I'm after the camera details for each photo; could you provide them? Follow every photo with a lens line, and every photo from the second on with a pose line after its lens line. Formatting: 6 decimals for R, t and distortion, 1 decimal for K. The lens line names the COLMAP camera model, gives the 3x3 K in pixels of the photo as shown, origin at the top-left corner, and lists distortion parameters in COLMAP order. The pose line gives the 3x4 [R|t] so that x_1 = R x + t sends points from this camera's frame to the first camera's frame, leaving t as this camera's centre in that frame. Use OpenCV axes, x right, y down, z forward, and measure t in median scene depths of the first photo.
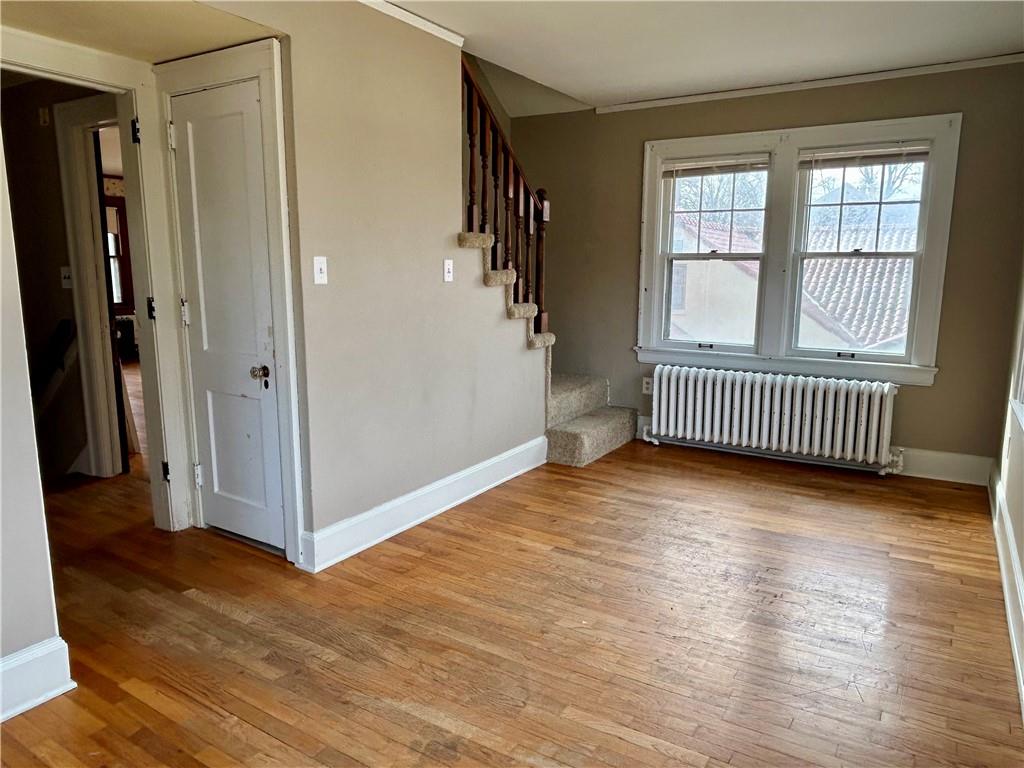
lens RADIAL K [[709.2, 0, 514.2], [0, 709.2, 380.8], [0, 0, 1]] dist [0.023058, -0.001433]
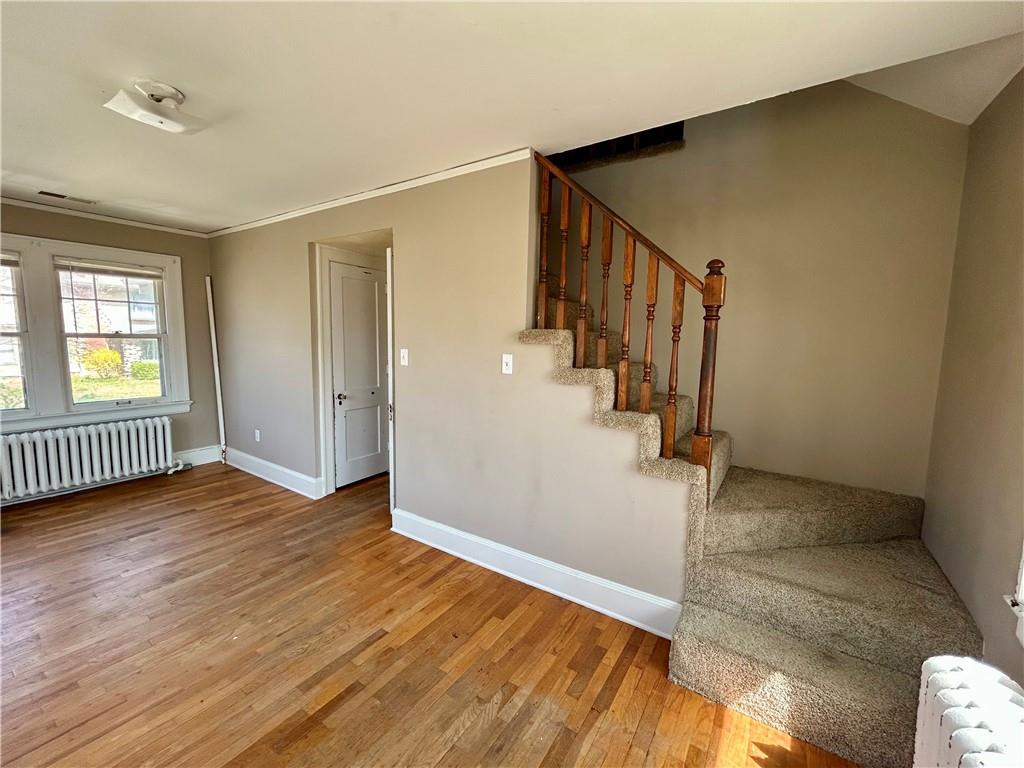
lens RADIAL K [[414.9, 0, 511.4], [0, 414.9, 384.1], [0, 0, 1]] dist [-0.002798, -0.000268]
pose [[-0.027173, 0.100500, -0.994566, 0.629146], [-0.185237, 0.977196, 0.103806, -0.217589], [0.982318, 0.187051, -0.007937, 1.142859]]
